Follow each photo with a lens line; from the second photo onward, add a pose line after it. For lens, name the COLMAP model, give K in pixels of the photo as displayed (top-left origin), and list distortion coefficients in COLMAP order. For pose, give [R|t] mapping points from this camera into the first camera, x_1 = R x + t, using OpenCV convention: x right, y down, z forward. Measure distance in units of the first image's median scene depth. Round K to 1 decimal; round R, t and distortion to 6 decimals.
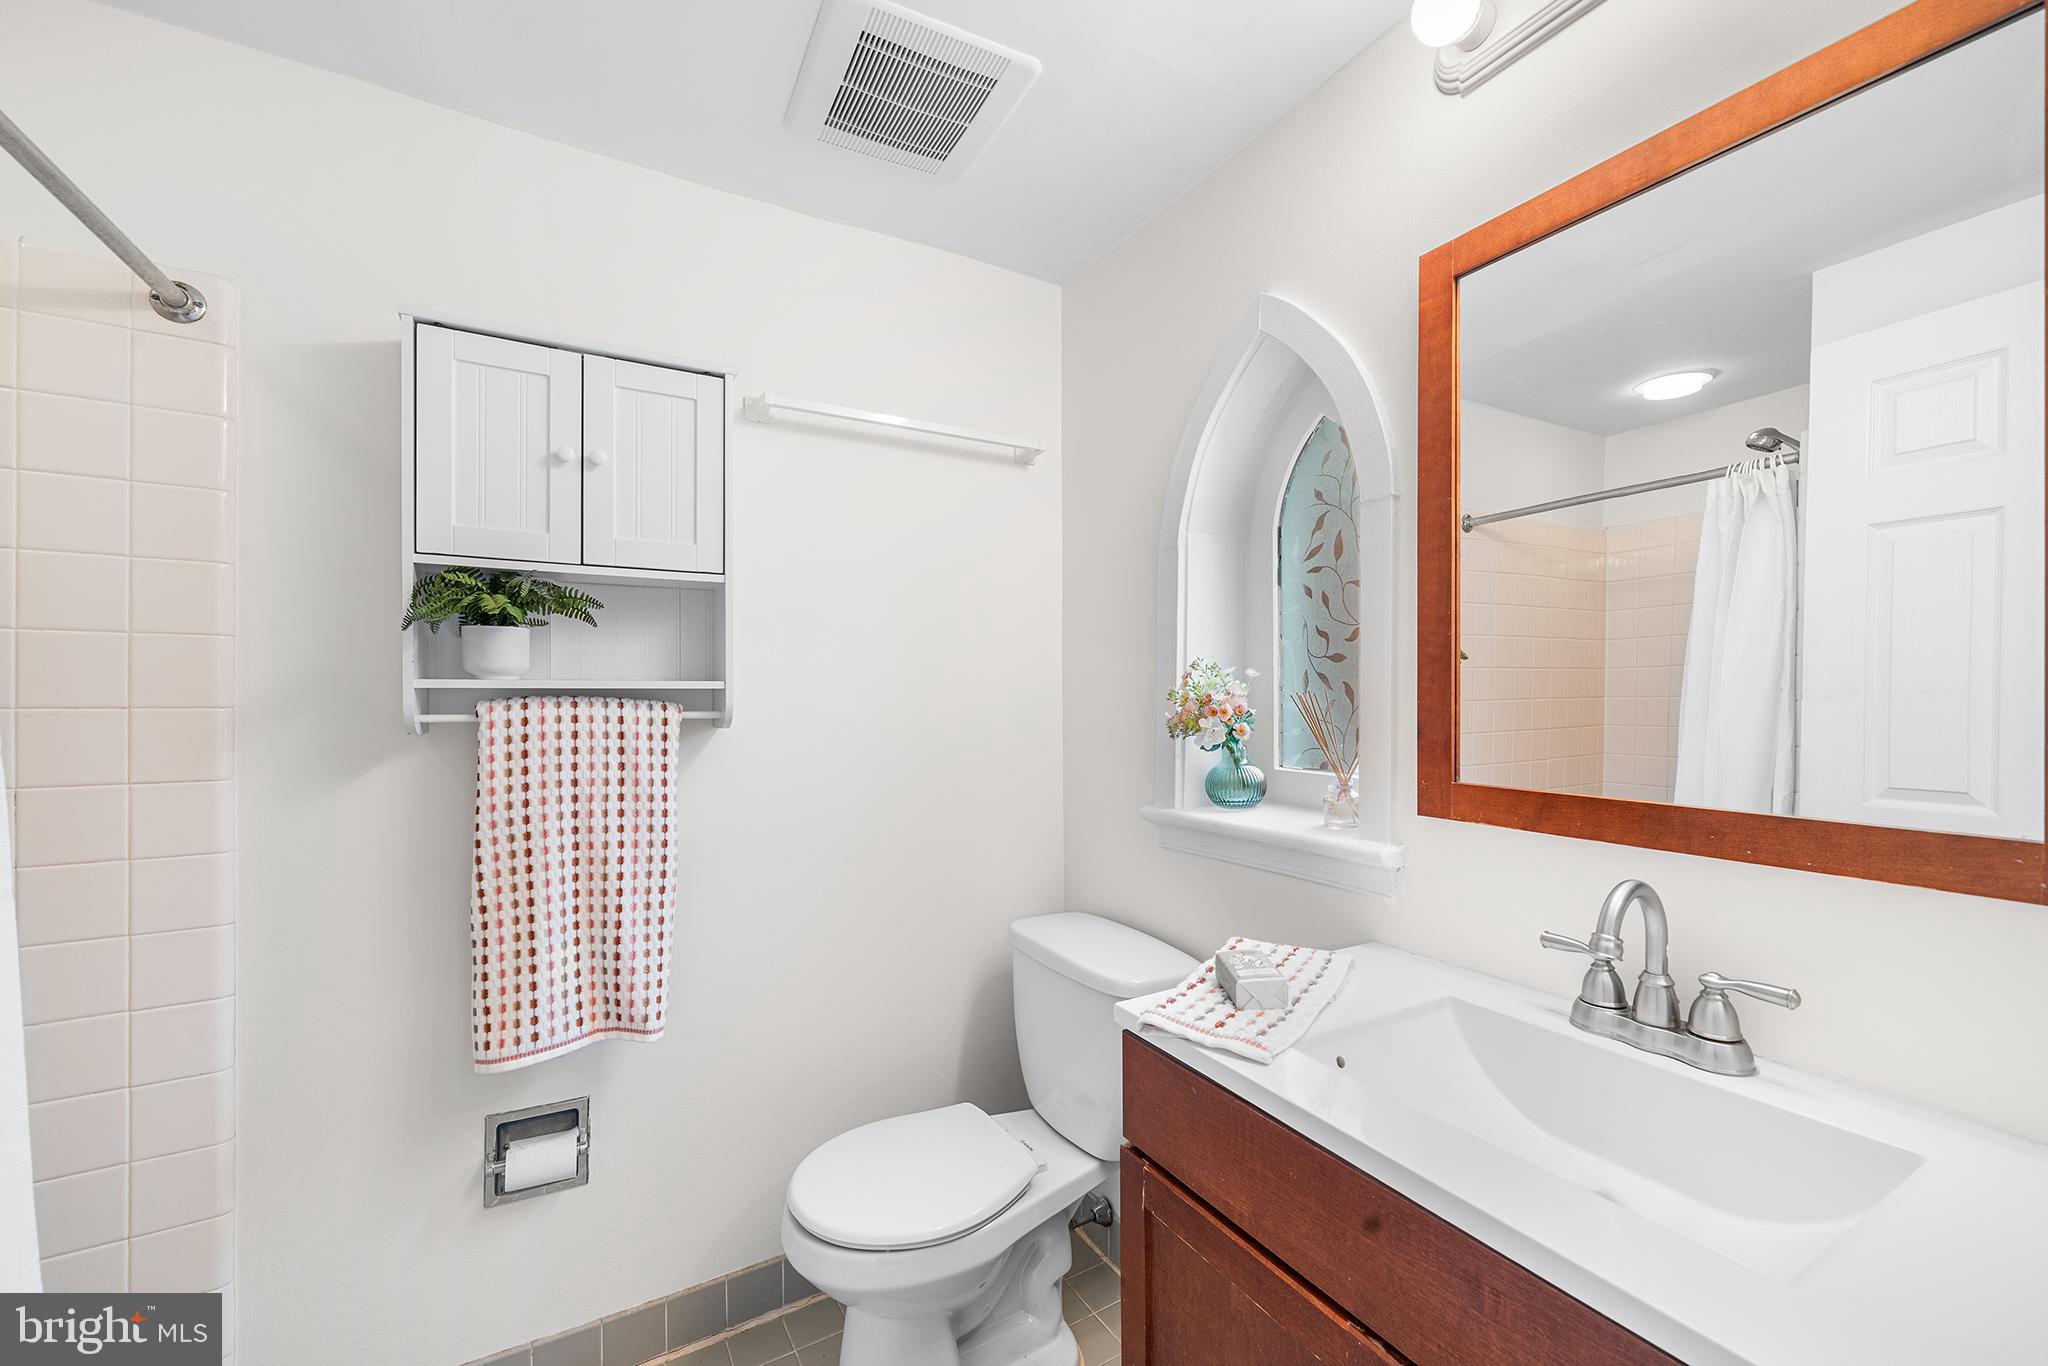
lens RADIAL K [[801.5, 0, 1014.7], [0, 801.5, 694.6], [0, 0, 1]] dist [-0.000347, -0.000017]
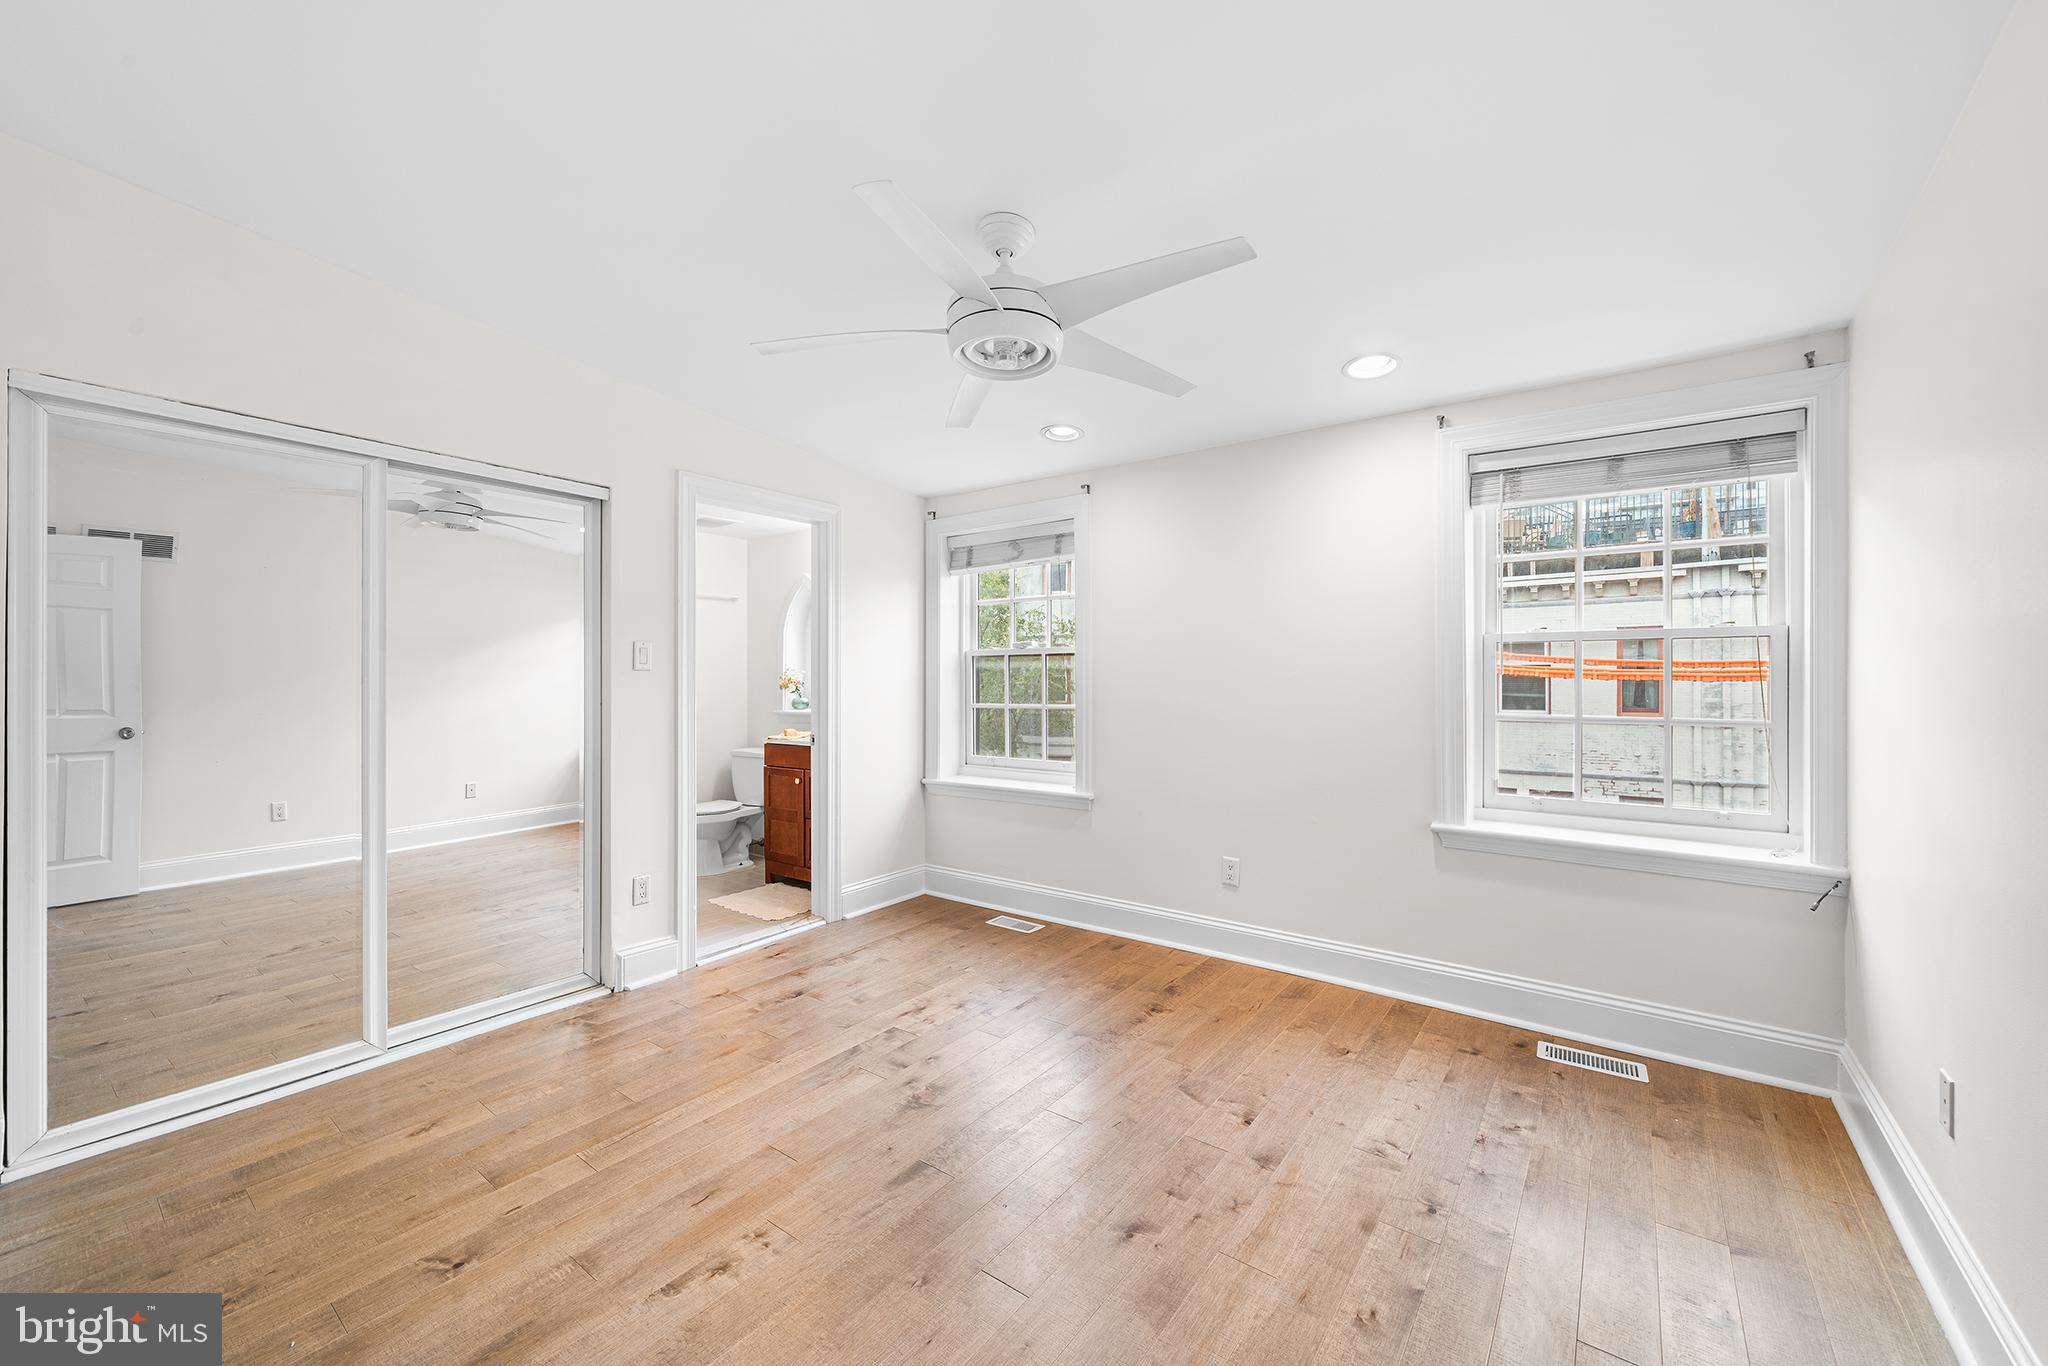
lens RADIAL K [[789.2, 0, 1030.0], [0, 789.2, 677.3], [0, 0, 1]] dist [0.000186, -0.000028]
pose [[0.908701, -0.003068, 0.417437, -0.269826], [0.006379, 0.999958, -0.006538, 0.028802], [-0.417400, 0.008604, 0.908682, -2.733116]]
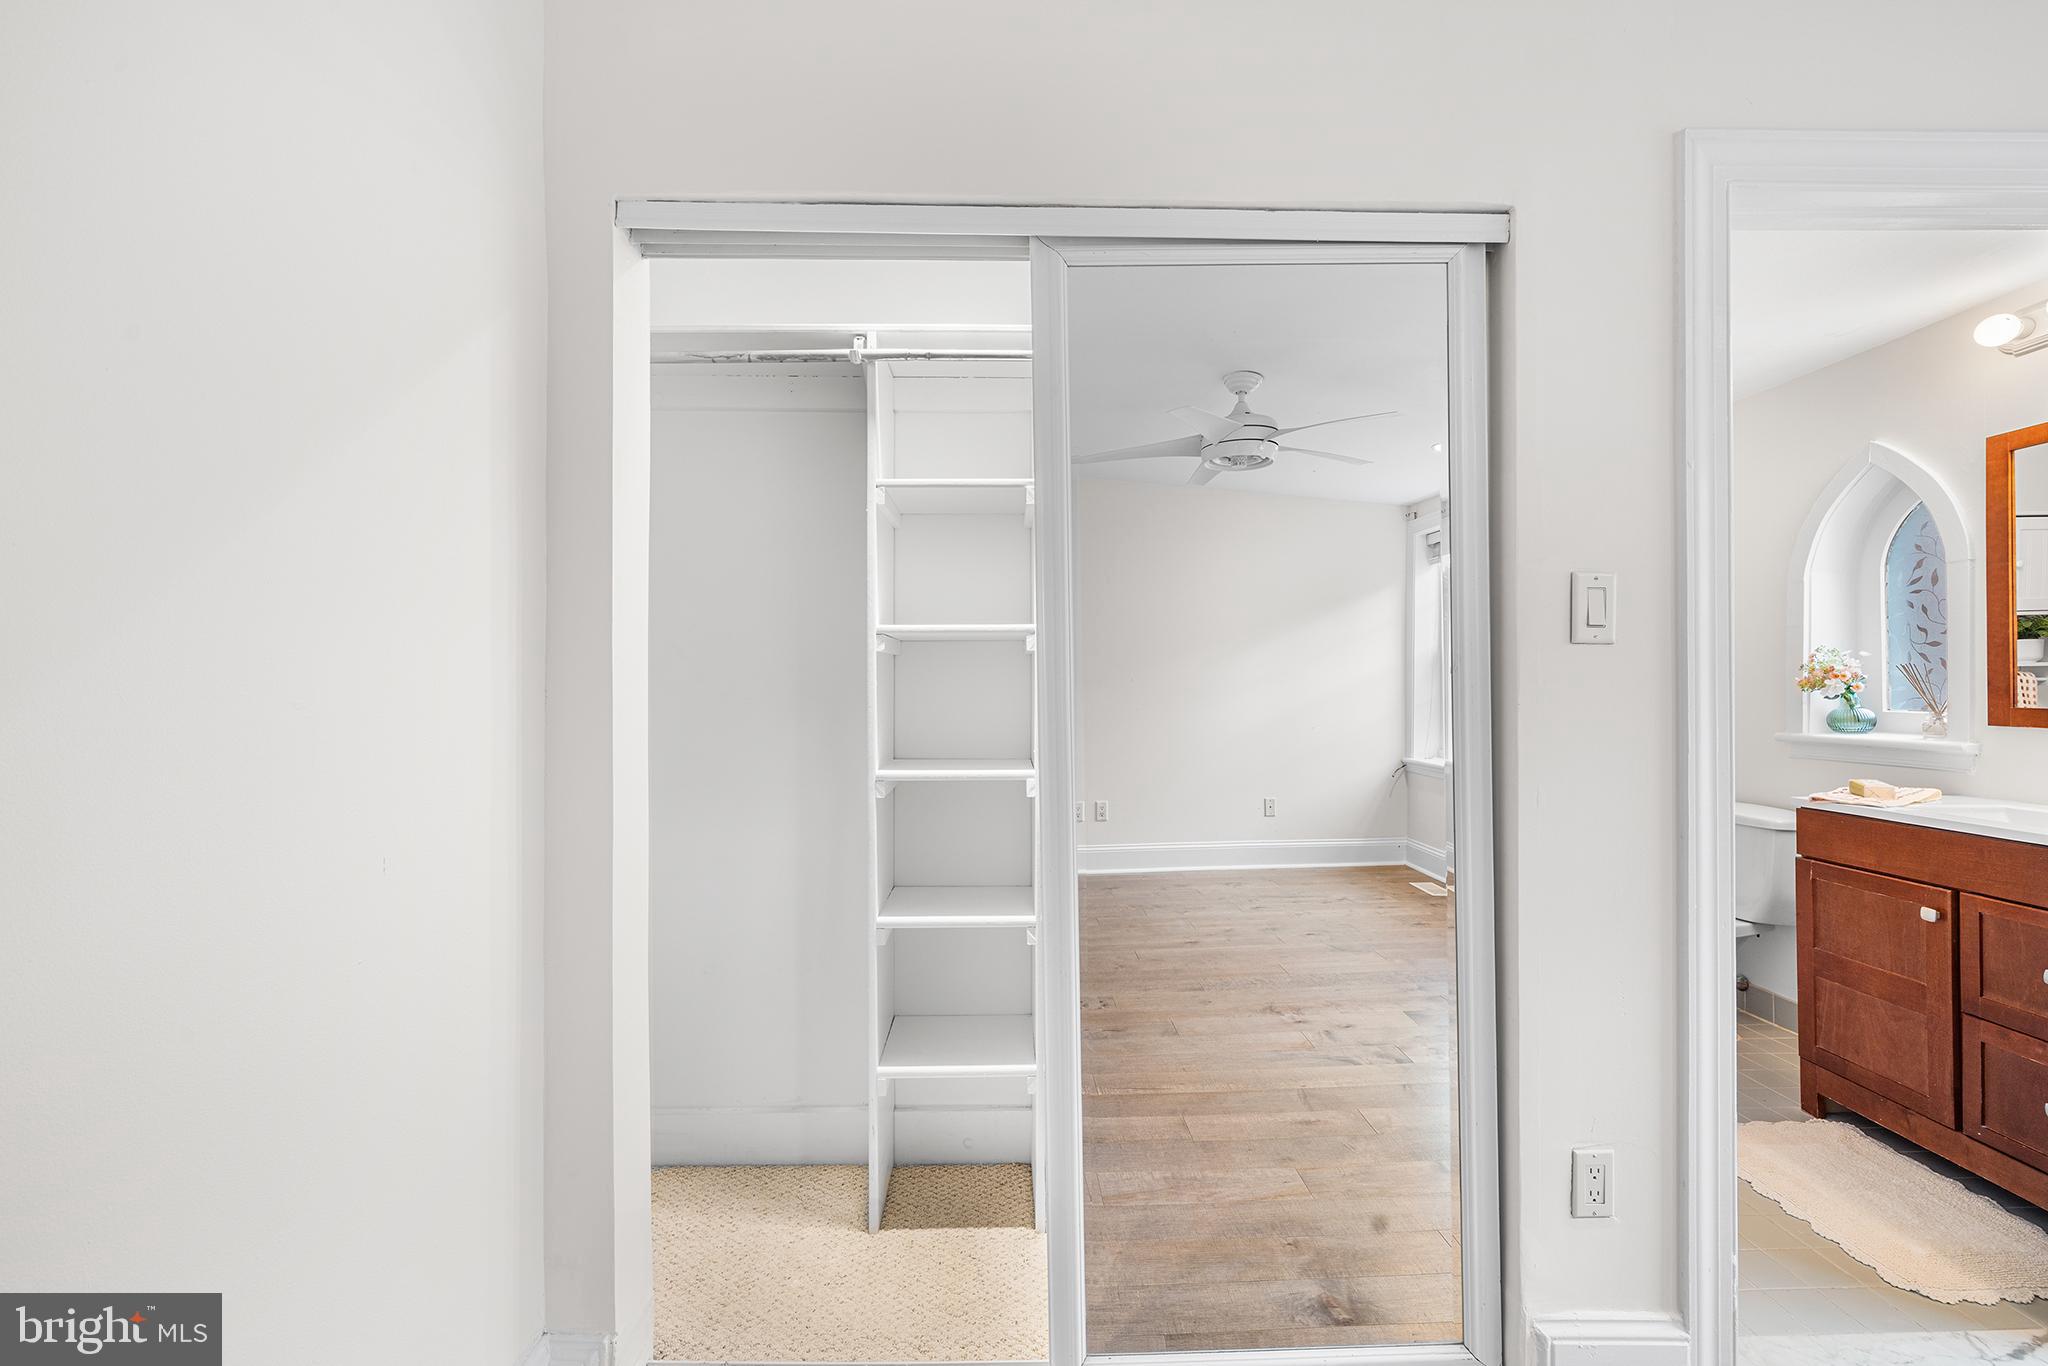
lens RADIAL K [[789.2, 0, 1030.0], [0, 789.2, 677.3], [0, 0, 1]] dist [0.000186, -0.000028]
pose [[0.874971, -0.006961, -0.484125, -0.459173], [0.003831, 0.999965, -0.007453, 0.029887], [0.484160, 0.004667, 0.874967, -1.372522]]
